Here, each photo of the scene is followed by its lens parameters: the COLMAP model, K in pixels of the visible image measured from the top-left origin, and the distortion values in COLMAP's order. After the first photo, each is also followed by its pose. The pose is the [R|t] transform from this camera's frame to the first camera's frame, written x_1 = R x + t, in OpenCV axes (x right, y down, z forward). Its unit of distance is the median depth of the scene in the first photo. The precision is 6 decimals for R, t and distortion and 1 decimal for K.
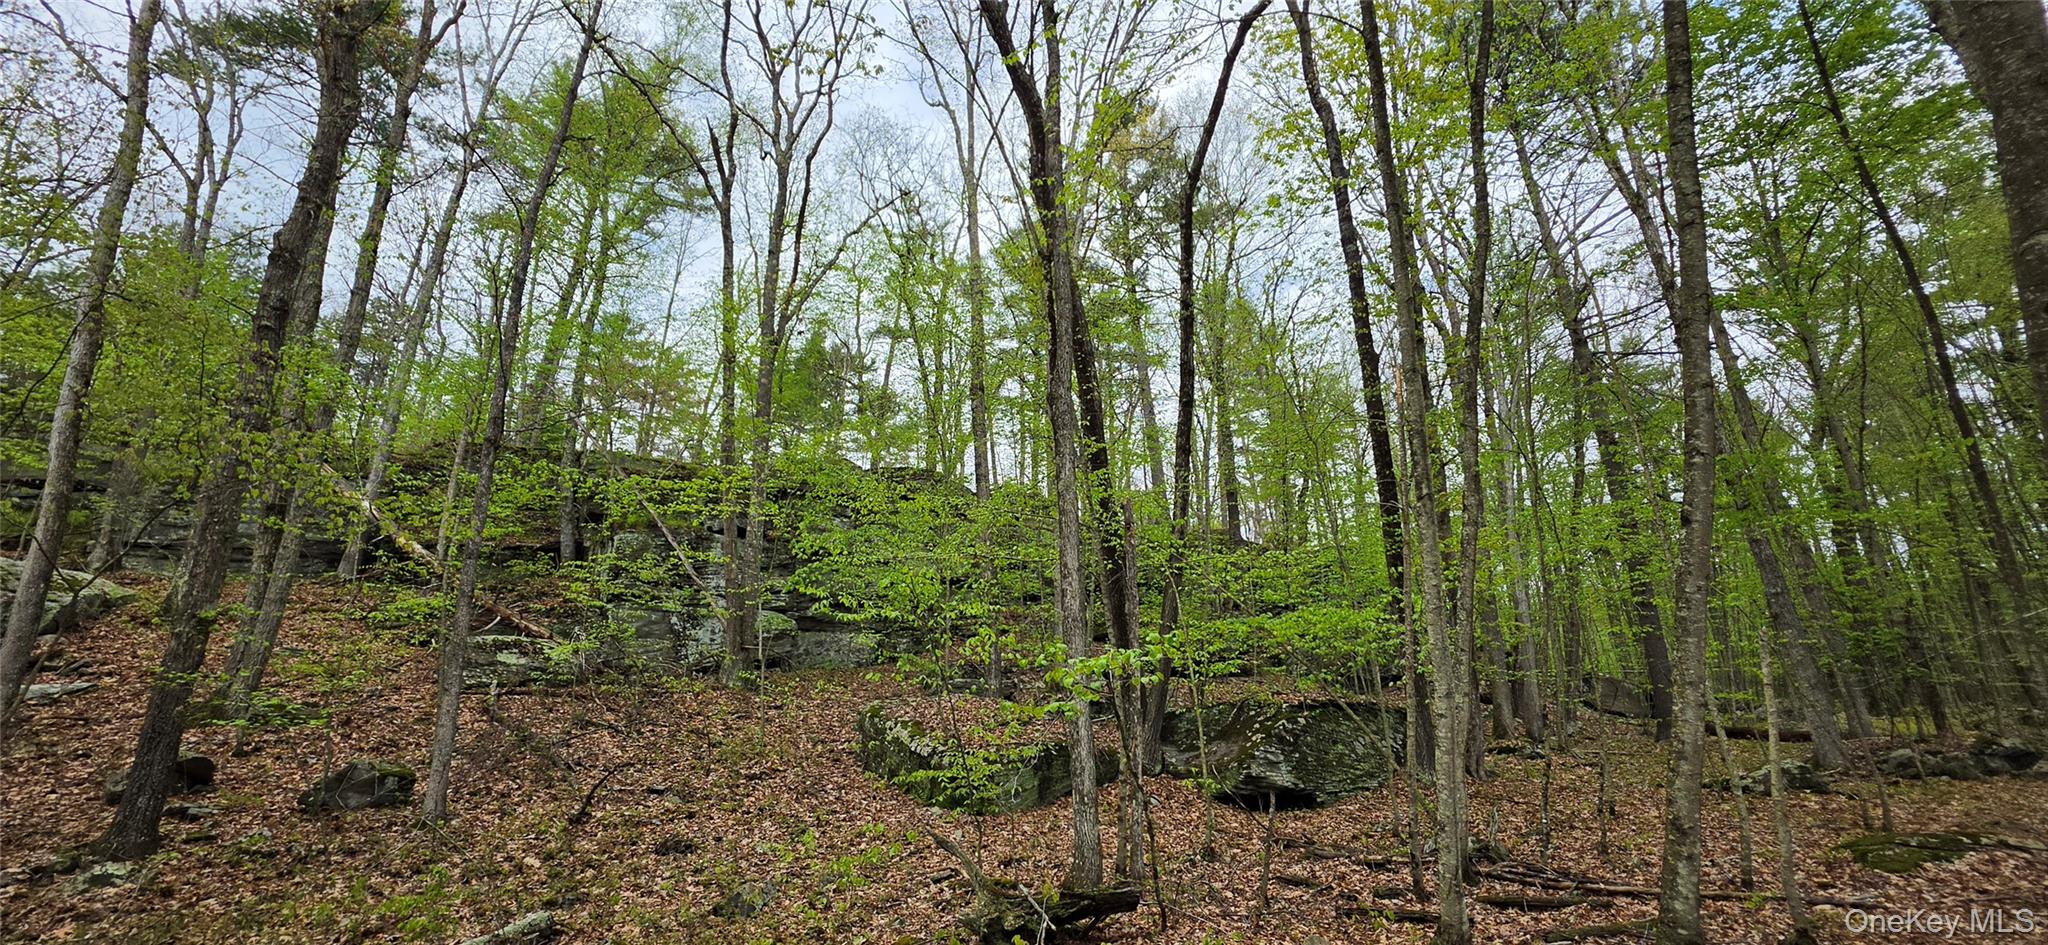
lens RADIAL K [[826.2, 0, 1023.3], [0, 826.2, 474.3], [0, 0, 1]] dist [0.000658, 0.000241]
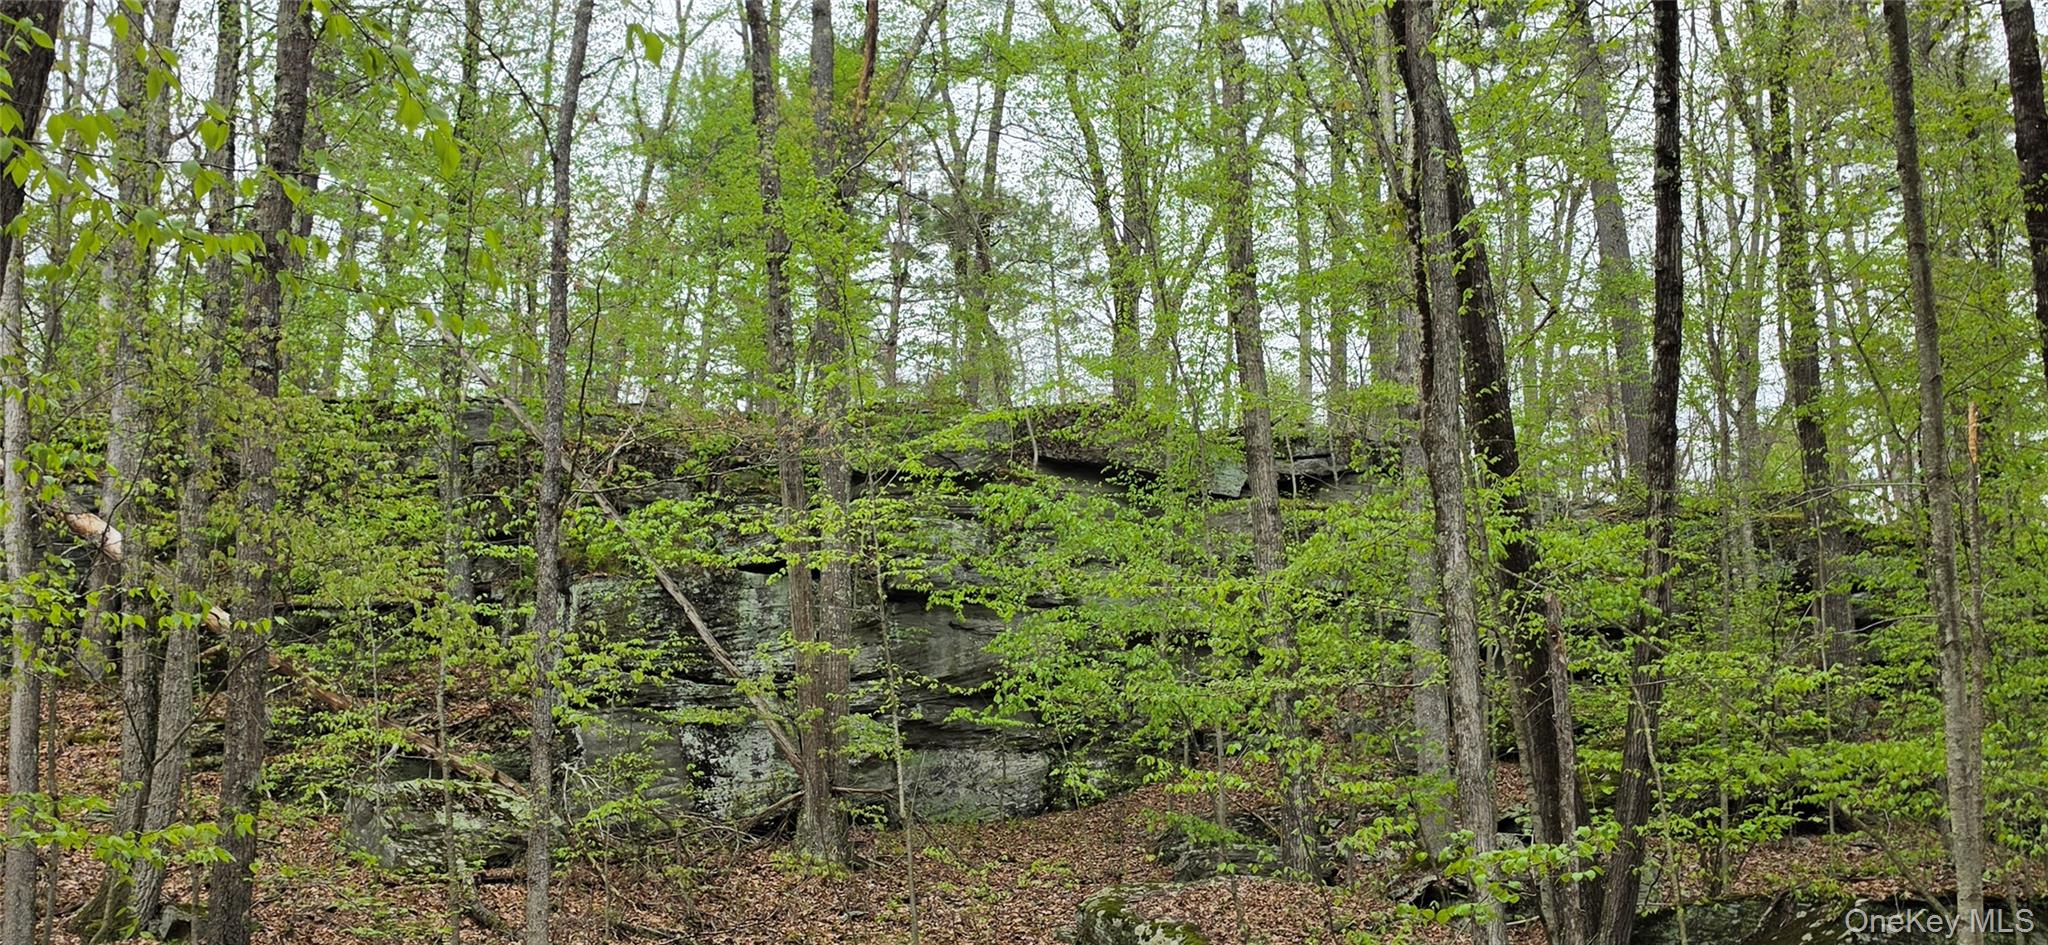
lens RADIAL K [[2124.0, 0, 1005.3], [0, 2124.0, 481.5], [0, 0, 1]] dist [0.166885, -0.320026]
pose [[0.990903, -0.028671, -0.131491, -0.036873], [0.039954, 0.995665, 0.083988, -0.105029], [0.128513, -0.088478, 0.987753, -0.349039]]
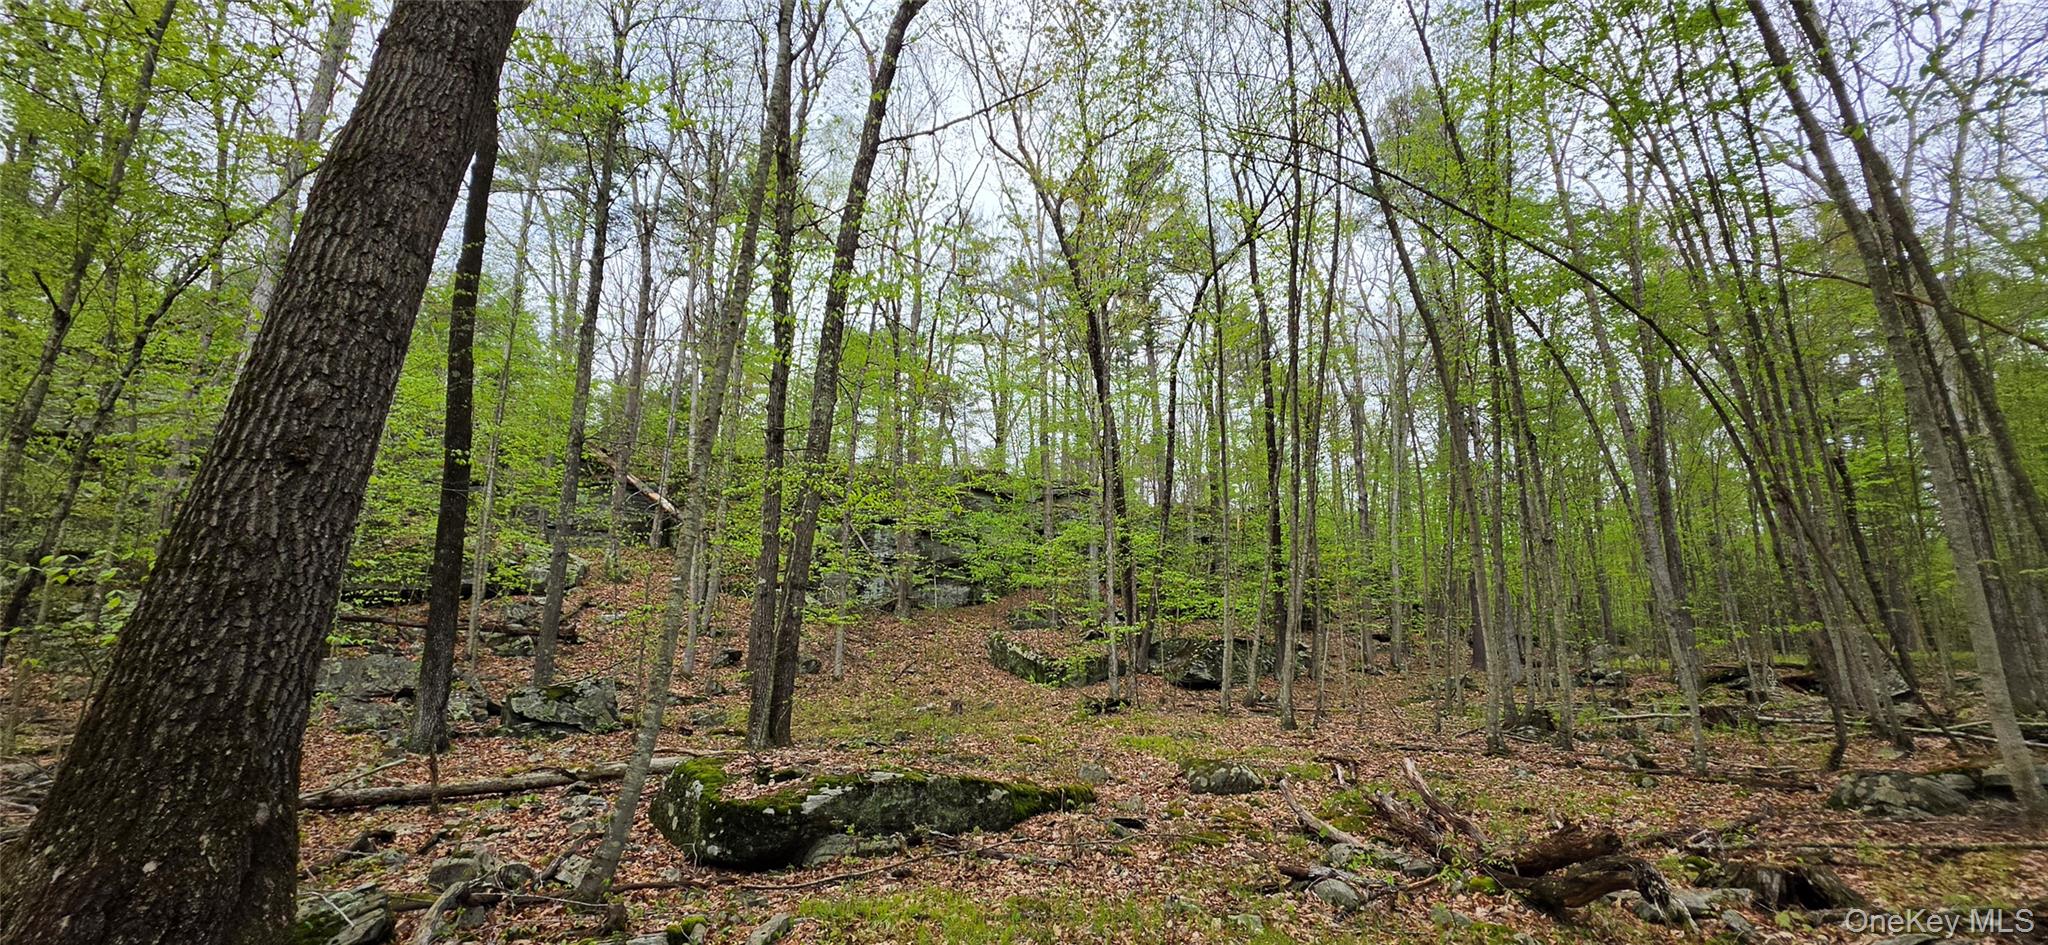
lens RADIAL K [[826.2, 0, 1023.3], [0, 826.2, 474.3], [0, 0, 1]] dist [0.000658, 0.000241]
pose [[0.999574, 0.025287, -0.014583, -0.080531], [-0.023885, 0.995709, 0.089401, -0.202847], [0.016781, -0.089015, 0.995889, -0.675012]]
